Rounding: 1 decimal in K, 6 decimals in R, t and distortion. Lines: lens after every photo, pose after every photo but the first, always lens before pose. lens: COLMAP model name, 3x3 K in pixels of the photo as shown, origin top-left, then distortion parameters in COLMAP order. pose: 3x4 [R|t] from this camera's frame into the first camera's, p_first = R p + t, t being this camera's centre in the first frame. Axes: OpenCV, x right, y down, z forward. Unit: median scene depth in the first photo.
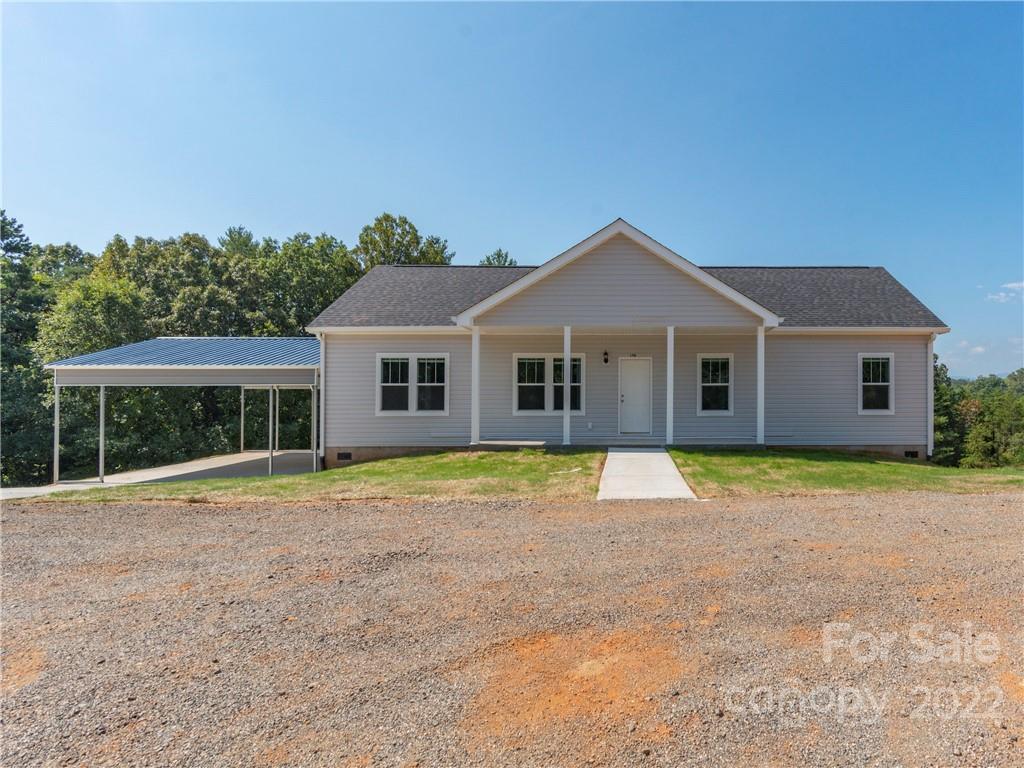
lens RADIAL K [[489.3, 0, 512.3], [0, 489.3, 388.5], [0, 0, 1]] dist [0.008391, 0.000732]
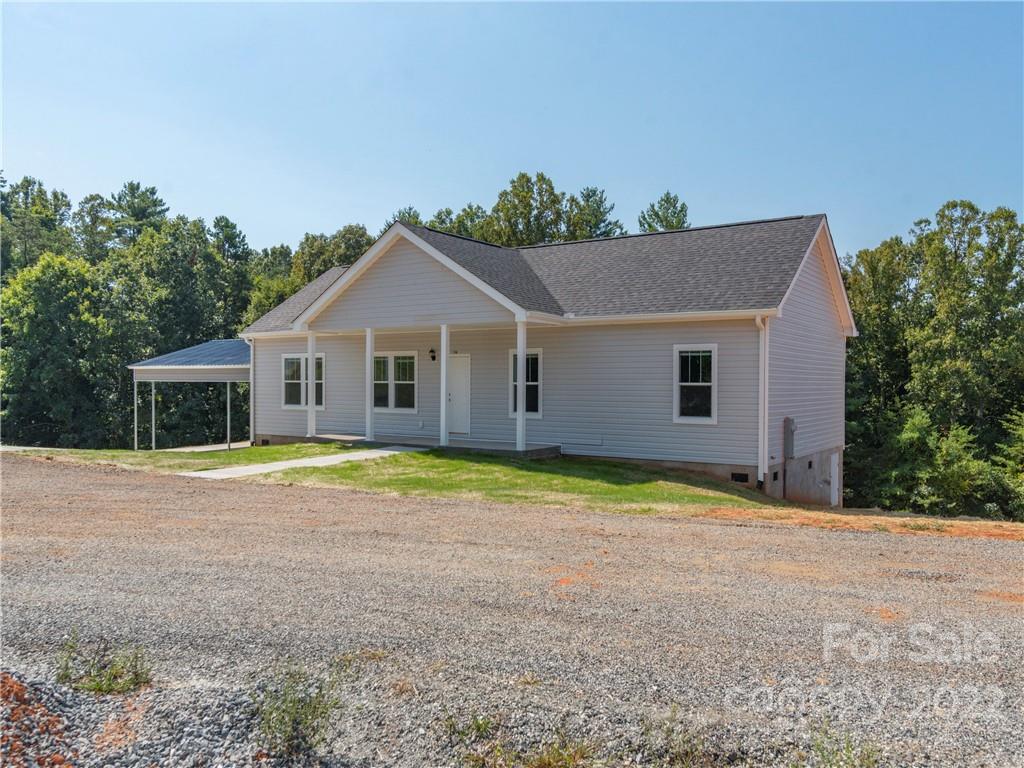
lens RADIAL K [[808.5, 0, 511.4], [0, 808.5, 381.2], [0, 0, 1]] dist [-0.009183, -0.003238]
pose [[0.807036, 0.004868, -0.590482, 1.262094], [-0.011778, 0.999900, -0.007855, -0.000621], [0.590385, 0.013294, 0.807012, -0.210373]]
